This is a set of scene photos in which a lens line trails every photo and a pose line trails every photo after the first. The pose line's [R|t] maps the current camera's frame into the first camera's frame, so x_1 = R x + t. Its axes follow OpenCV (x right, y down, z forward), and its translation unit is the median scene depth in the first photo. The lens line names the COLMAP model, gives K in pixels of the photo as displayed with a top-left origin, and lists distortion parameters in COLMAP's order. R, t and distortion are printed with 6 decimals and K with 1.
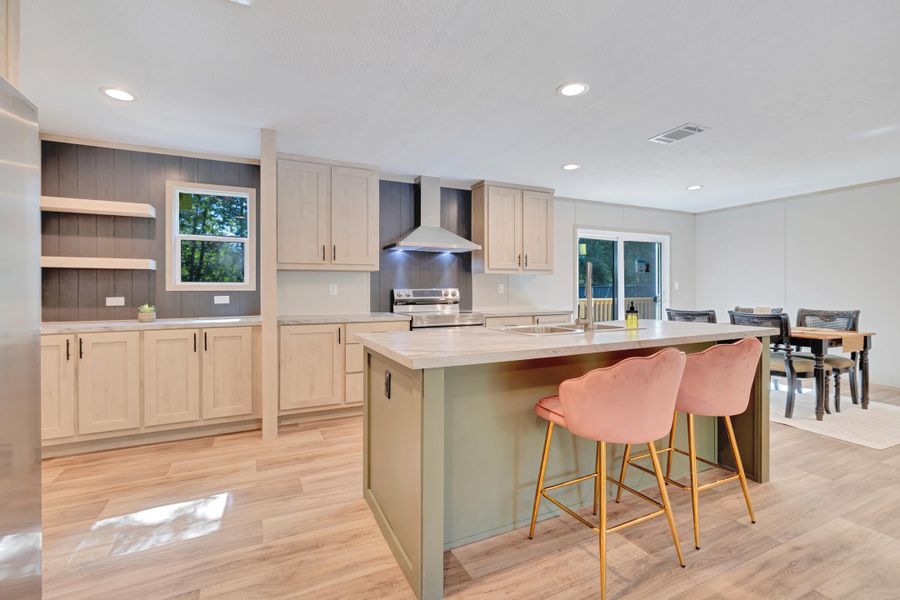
lens RADIAL K [[392.3, 0, 450.1], [0, 392.3, 288.8], [0, 0, 1]] dist [0.003277, 0.000114]
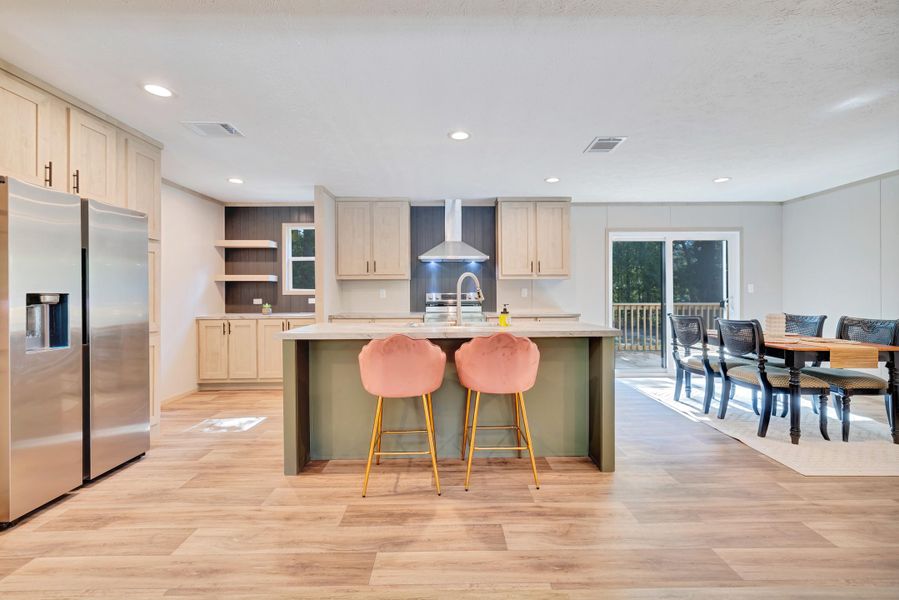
lens RADIAL K [[394.4, 0, 453.0], [0, 394.4, 295.0], [0, 0, 1]] dist [0.001243, -0.000117]
pose [[0.898832, -0.000287, -0.438293, 0.529649], [0.002737, 0.999984, 0.004958, -0.000162], [0.438285, -0.005657, 0.898818, -0.092513]]
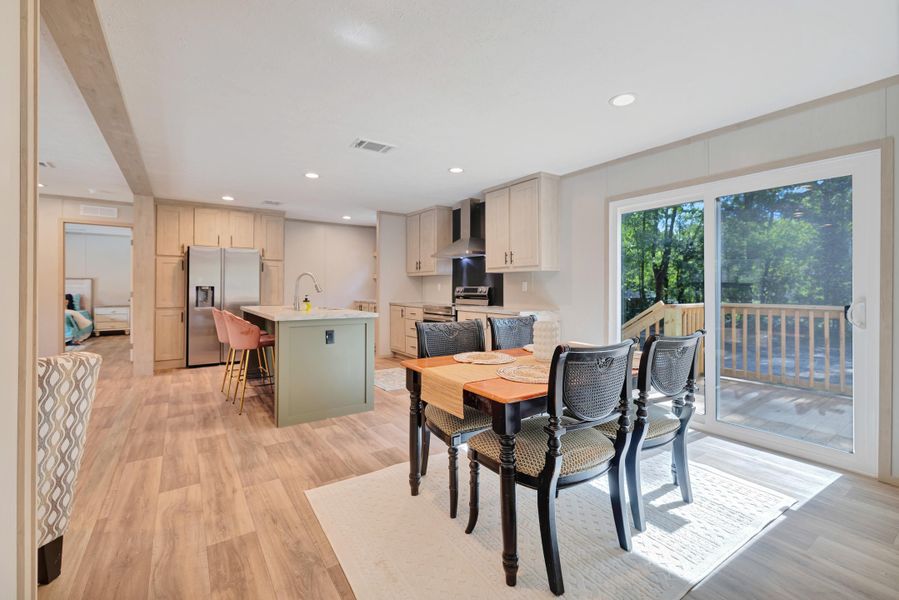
lens RADIAL K [[396.2, 0, 449.2], [0, 396.2, 286.3], [0, 0, 1]] dist [-0.000145, 0.000063]
pose [[0.126916, -0.000983, -0.991913, 1.333715], [0.000377, 0.999999, -0.000943, 0.000282], [0.991913, -0.000254, 0.126917, 0.839431]]
